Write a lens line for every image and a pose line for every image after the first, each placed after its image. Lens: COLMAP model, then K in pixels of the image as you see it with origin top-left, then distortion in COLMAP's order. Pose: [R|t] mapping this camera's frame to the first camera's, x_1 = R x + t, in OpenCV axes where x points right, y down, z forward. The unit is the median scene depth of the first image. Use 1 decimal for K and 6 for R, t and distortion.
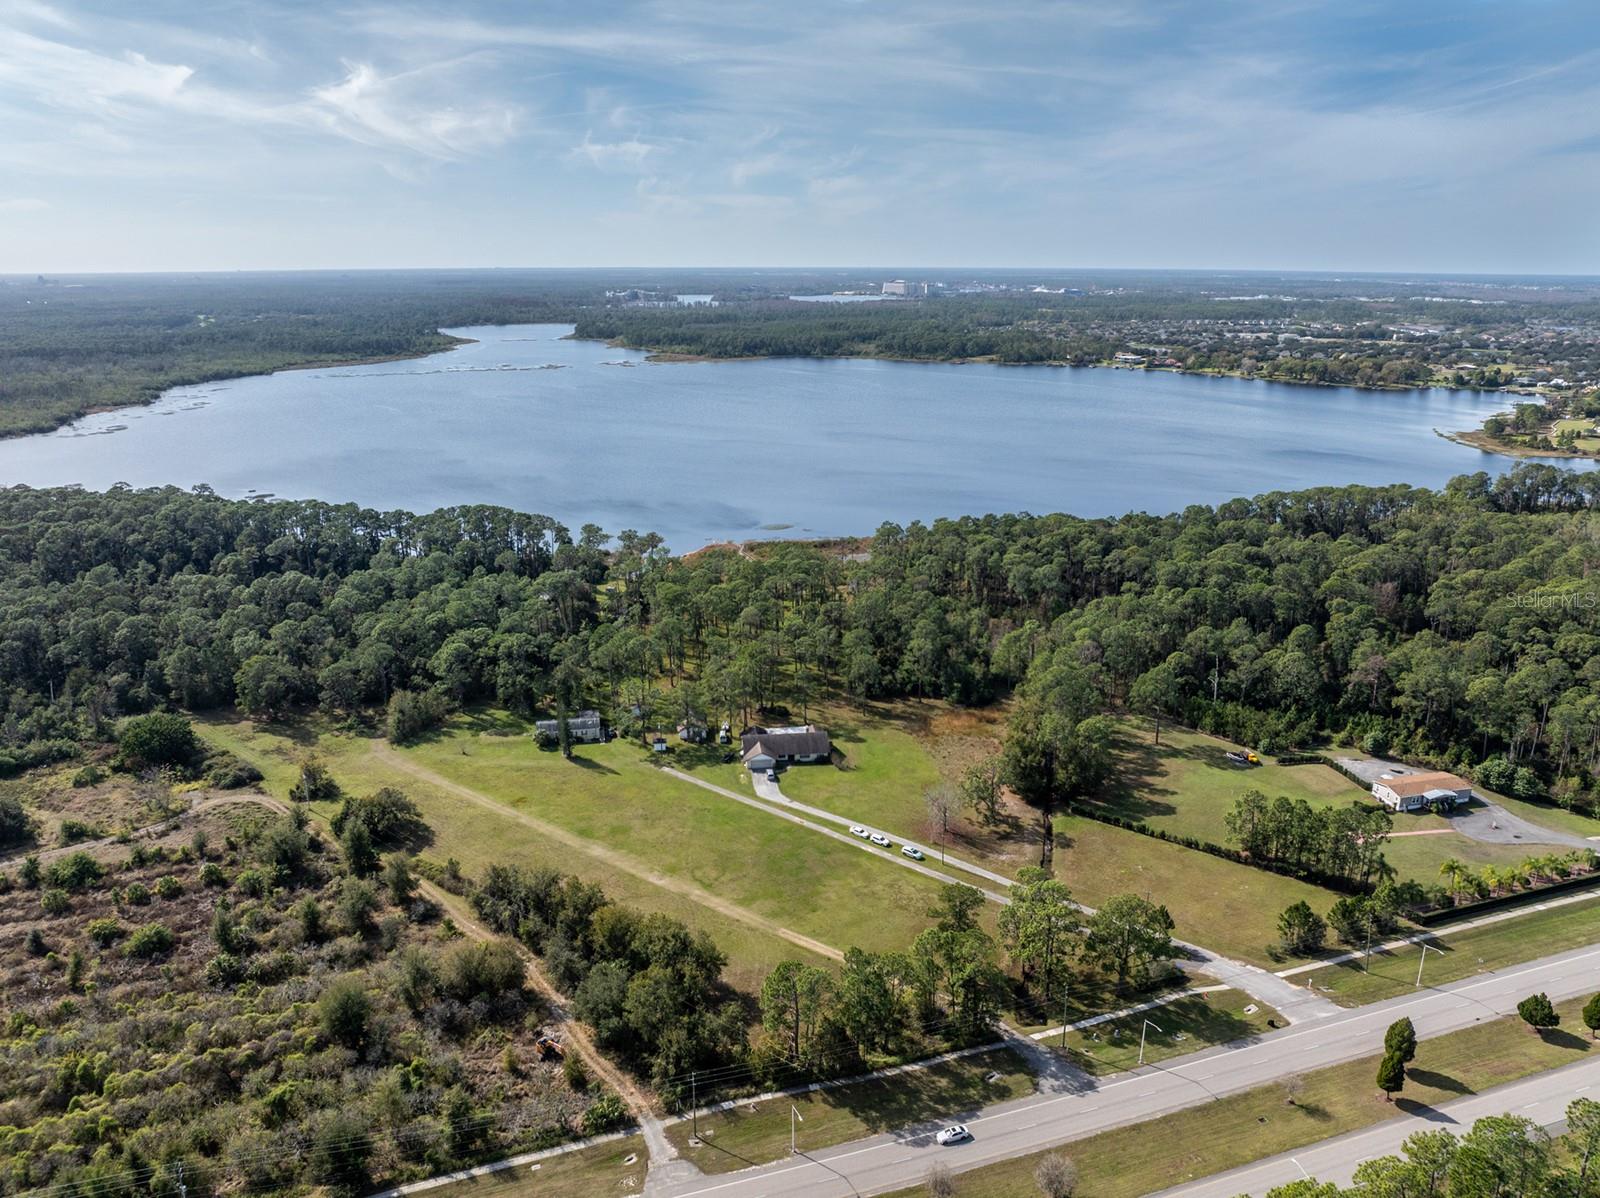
lens RADIAL K [[1136.7, 0, 812.1], [0, 1136.7, 602.6], [0, 0, 1]] dist [-0.050160, 0.011138]
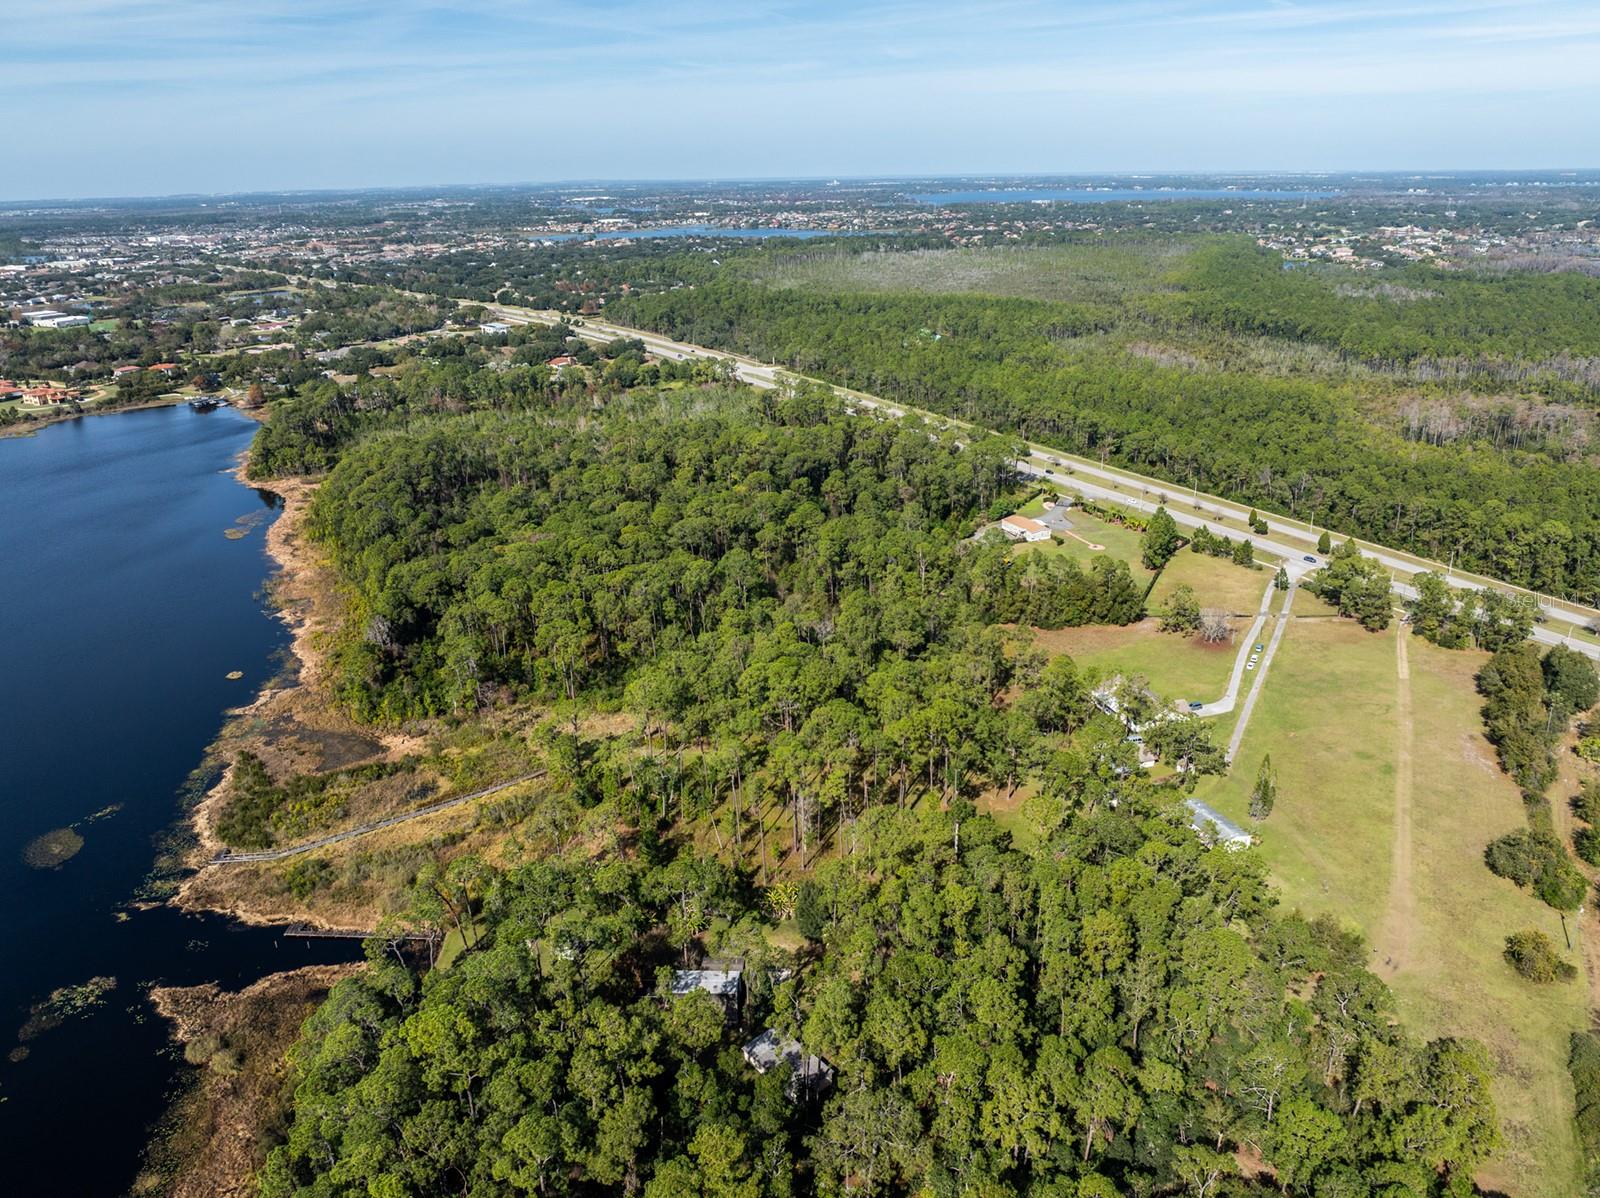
lens RADIAL K [[1136.7, 0, 804.2], [0, 1136.7, 599.8], [0, 0, 1]] dist [-0.050160, 0.011138]
pose [[-0.179540, -0.350330, 0.919258, -1.063752], [0.303629, 0.869086, 0.390511, -0.542199], [-0.935722, 0.349226, -0.049665, 1.568657]]
